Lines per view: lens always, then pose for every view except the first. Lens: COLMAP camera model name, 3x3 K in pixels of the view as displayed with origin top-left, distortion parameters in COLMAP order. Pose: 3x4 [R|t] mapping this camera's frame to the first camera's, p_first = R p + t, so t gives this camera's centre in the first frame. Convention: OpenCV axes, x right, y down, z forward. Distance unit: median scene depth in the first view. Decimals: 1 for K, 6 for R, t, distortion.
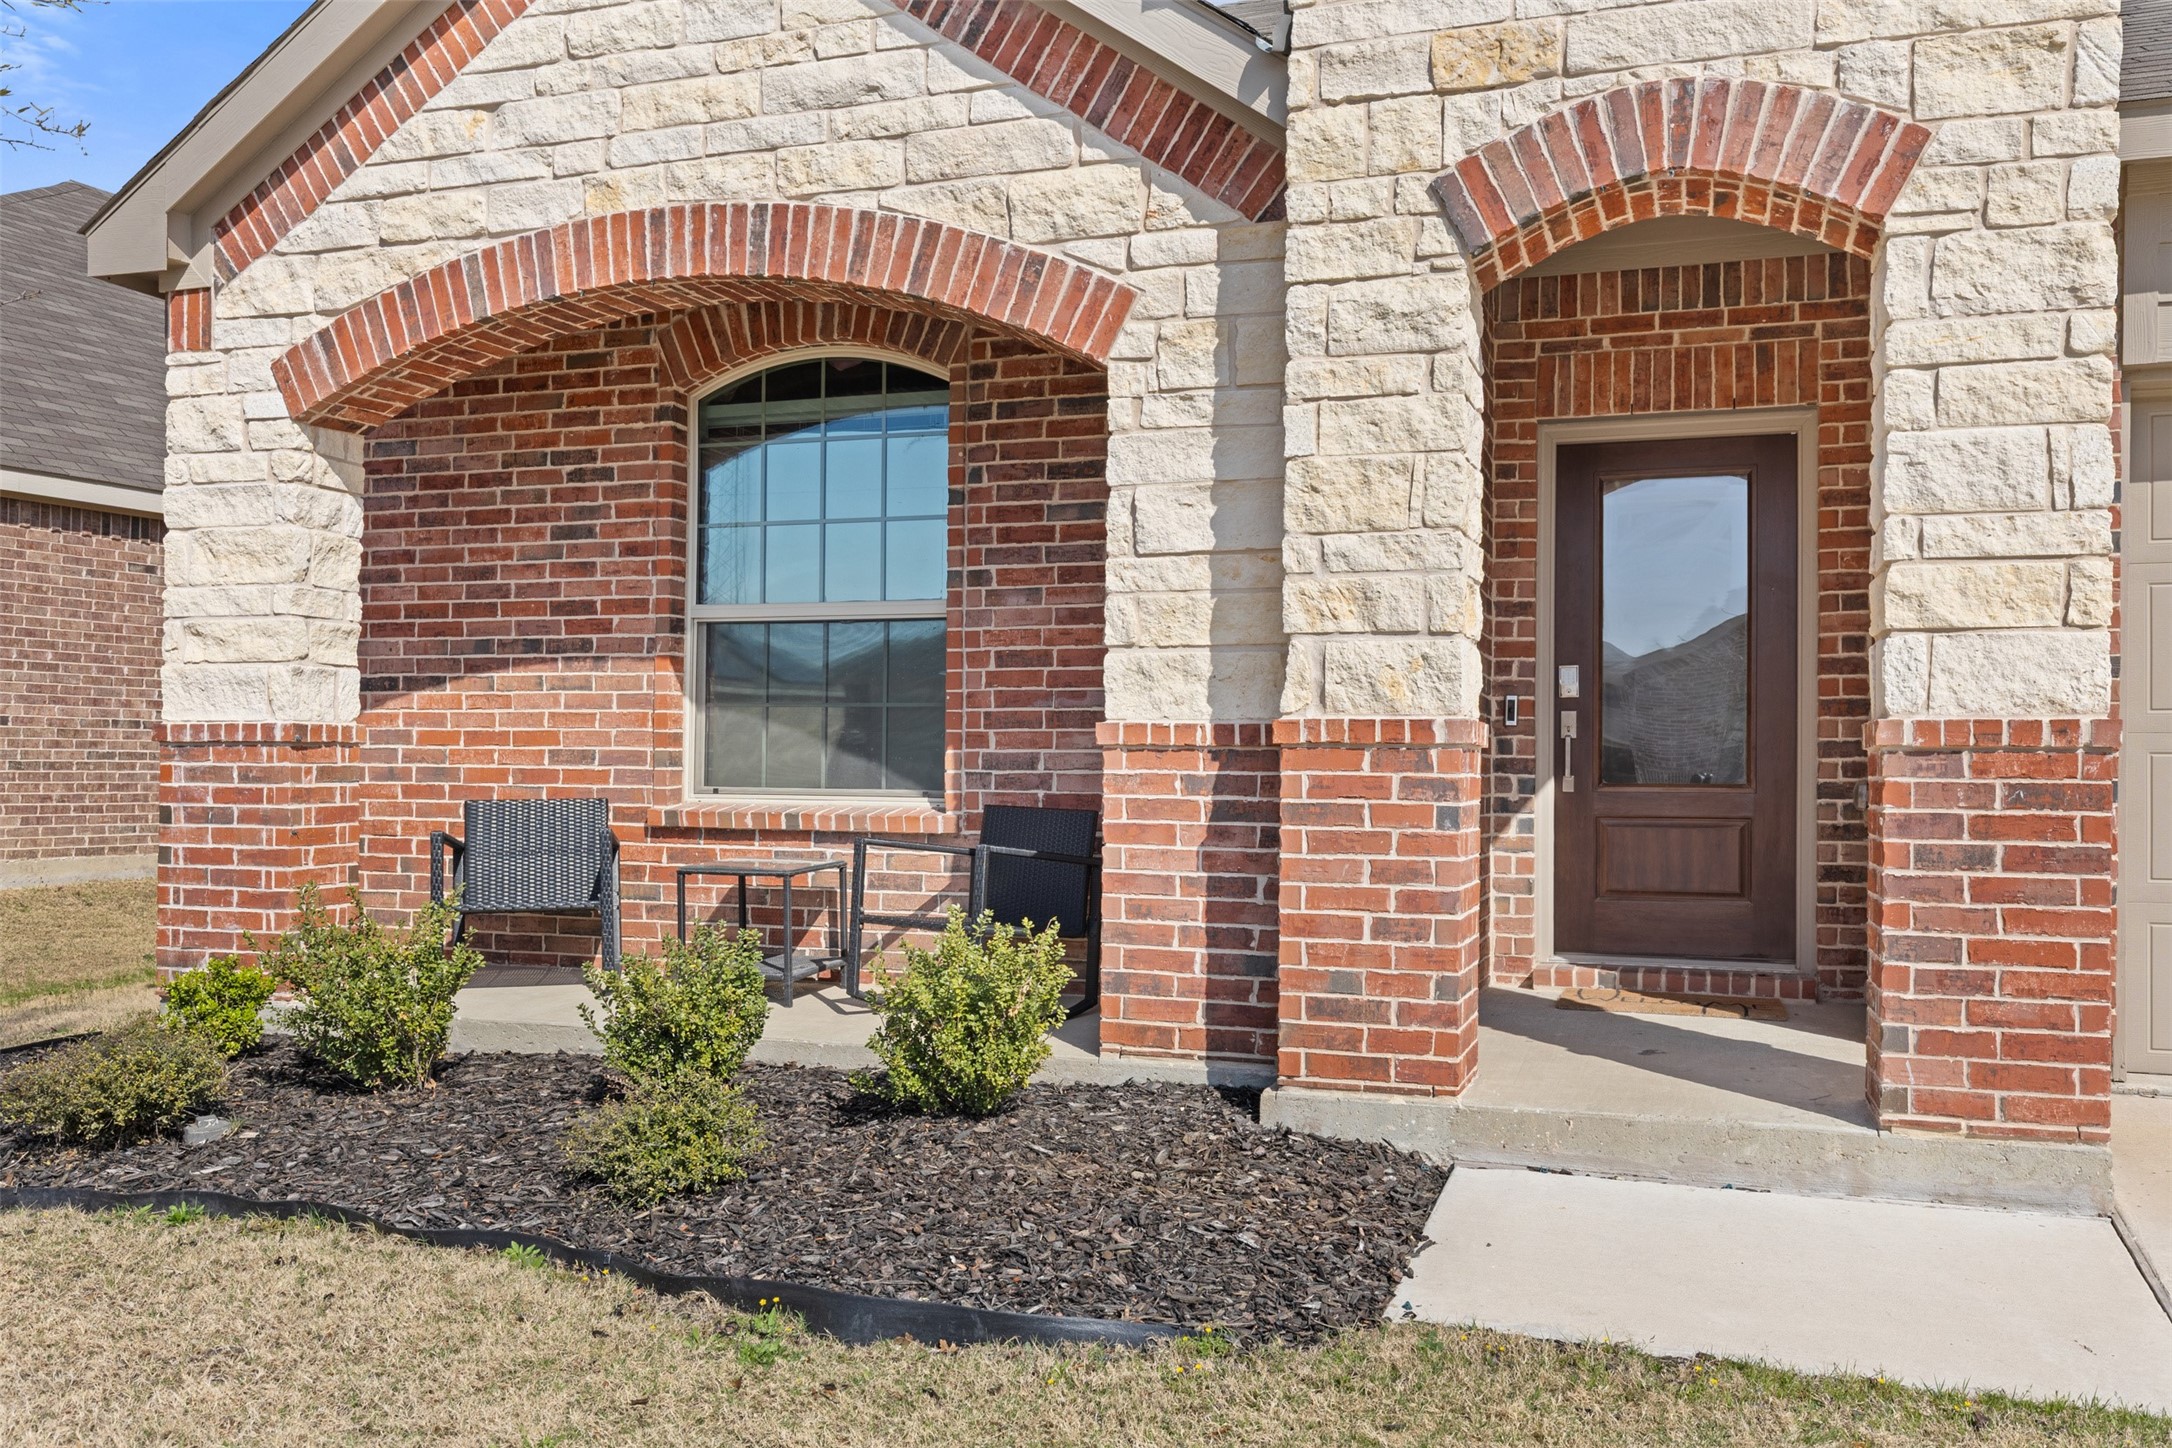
lens RADIAL K [[1787.3, 0, 1088.8], [0, 1787.3, 742.5], [0, 0, 1]] dist [0.007140, -0.015092]
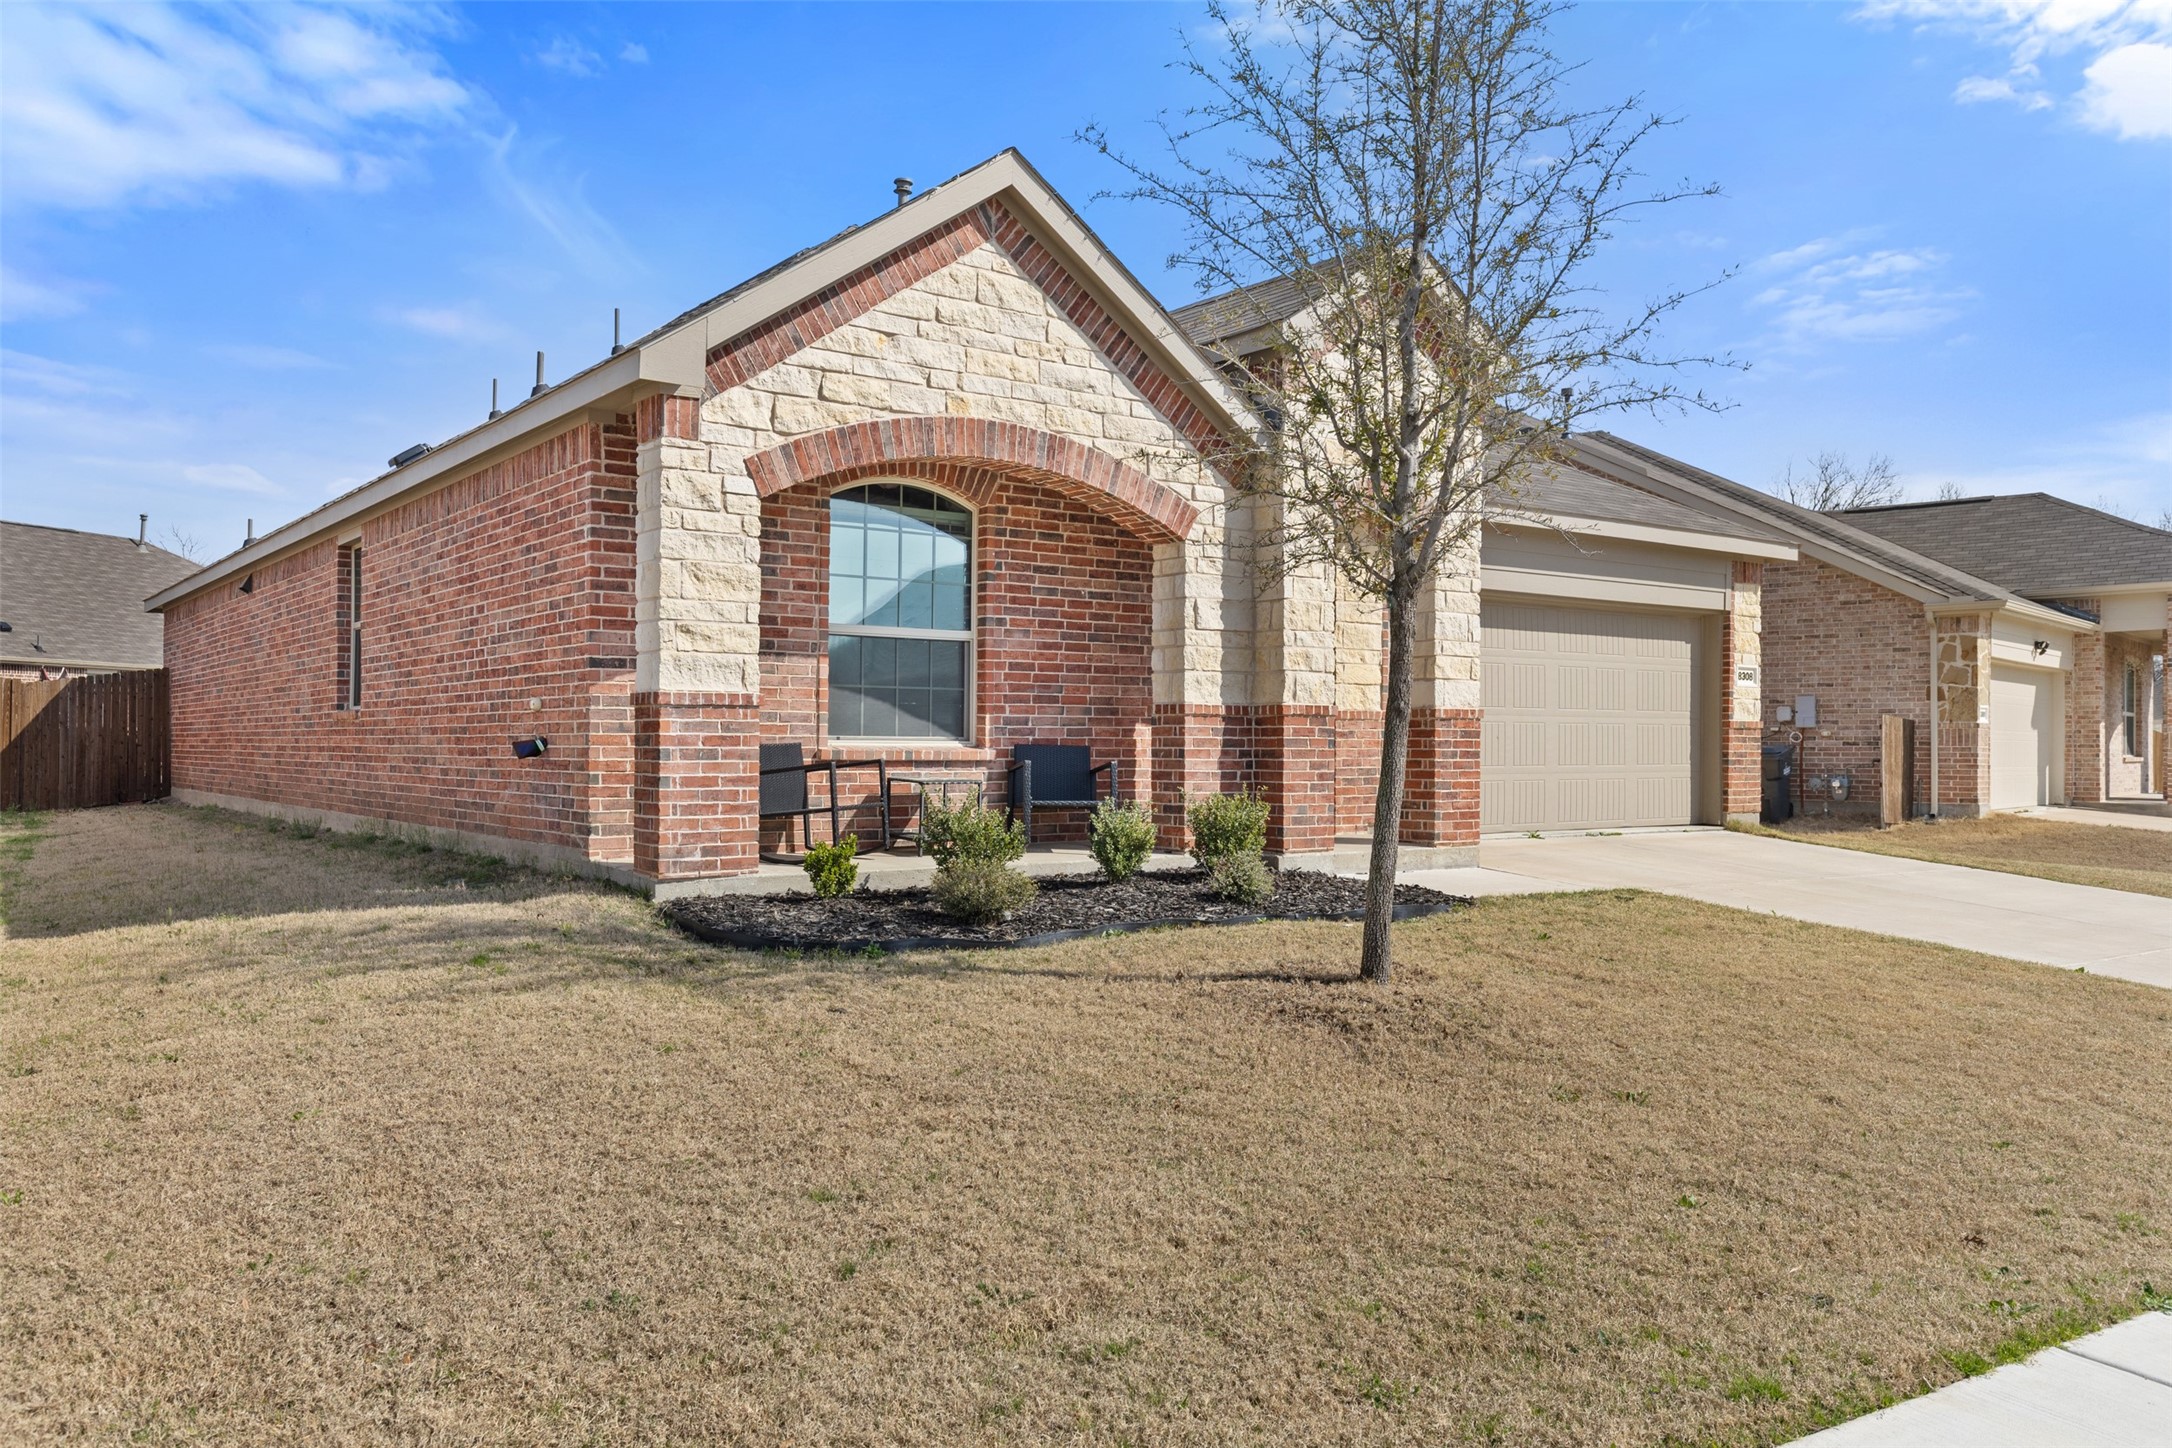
lens RADIAL K [[1686.1, 0, 1088.1], [0, 1686.1, 721.1], [0, 0, 1]] dist [0.004453, 0.001098]
pose [[0.554801, 0.005314, 0.831966, -1.492076], [-0.011877, 0.999928, 0.001533, 0.007089], [-0.831898, -0.010732, 0.554825, -0.047587]]
